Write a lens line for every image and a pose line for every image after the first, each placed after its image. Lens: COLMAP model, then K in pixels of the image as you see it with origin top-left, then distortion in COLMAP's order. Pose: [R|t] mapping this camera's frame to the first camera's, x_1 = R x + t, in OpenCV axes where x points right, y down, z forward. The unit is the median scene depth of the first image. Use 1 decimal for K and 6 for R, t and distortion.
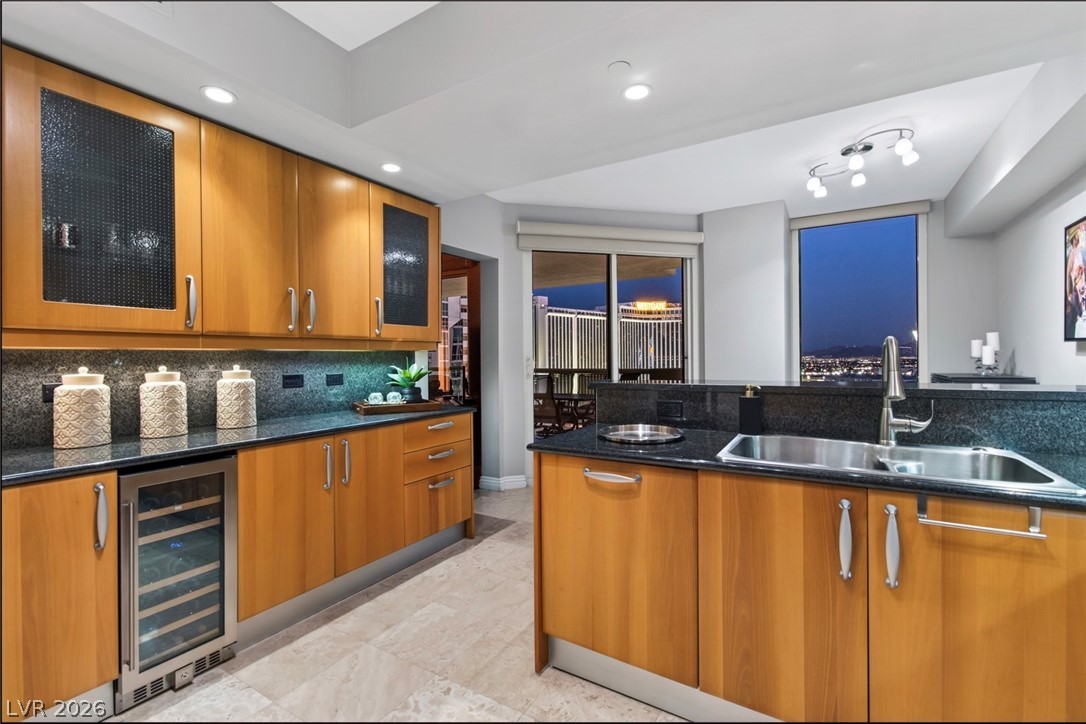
lens RADIAL K [[483.2, 0, 543.0], [0, 483.2, 362.0], [0, 0, 1]] dist [-0.004365, -0.000036]
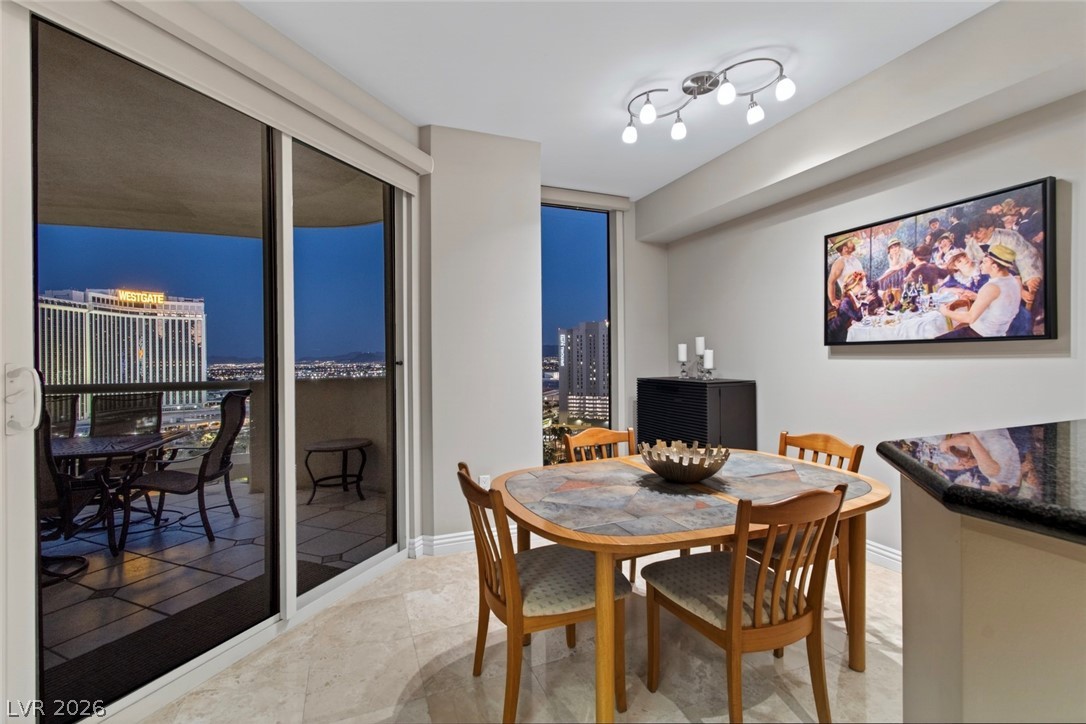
lens RADIAL K [[483.2, 0, 543.0], [0, 483.2, 362.0], [0, 0, 1]] dist [-0.004365, -0.000036]
pose [[0.608887, -0.003385, 0.793250, -0.107560], [0.010794, 0.999934, -0.004019, -0.010273], [-0.793183, 0.011009, 0.608883, 0.858426]]
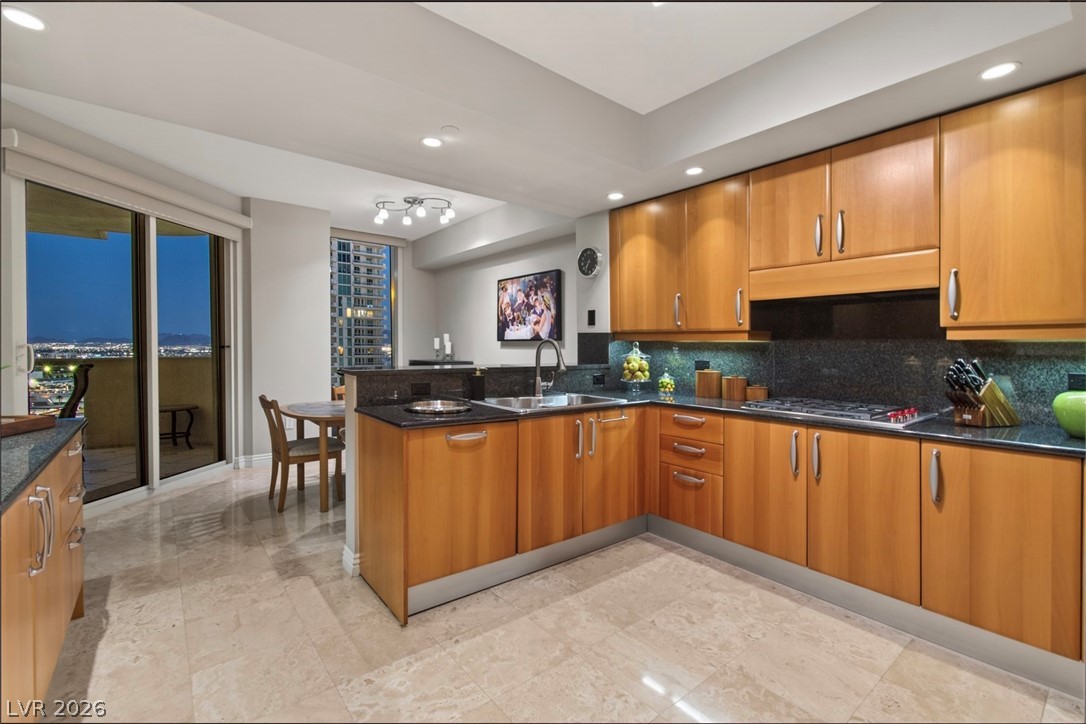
lens RADIAL K [[472.6, 0, 531.5], [0, 472.6, 359.1], [0, 0, 1]] dist [0.029040, -0.000130]
pose [[0.371002, -0.014219, 0.928523, -0.585945], [-0.001087, 0.999875, 0.015745, -0.001478], [-0.928631, -0.006851, 0.370941, 0.192837]]
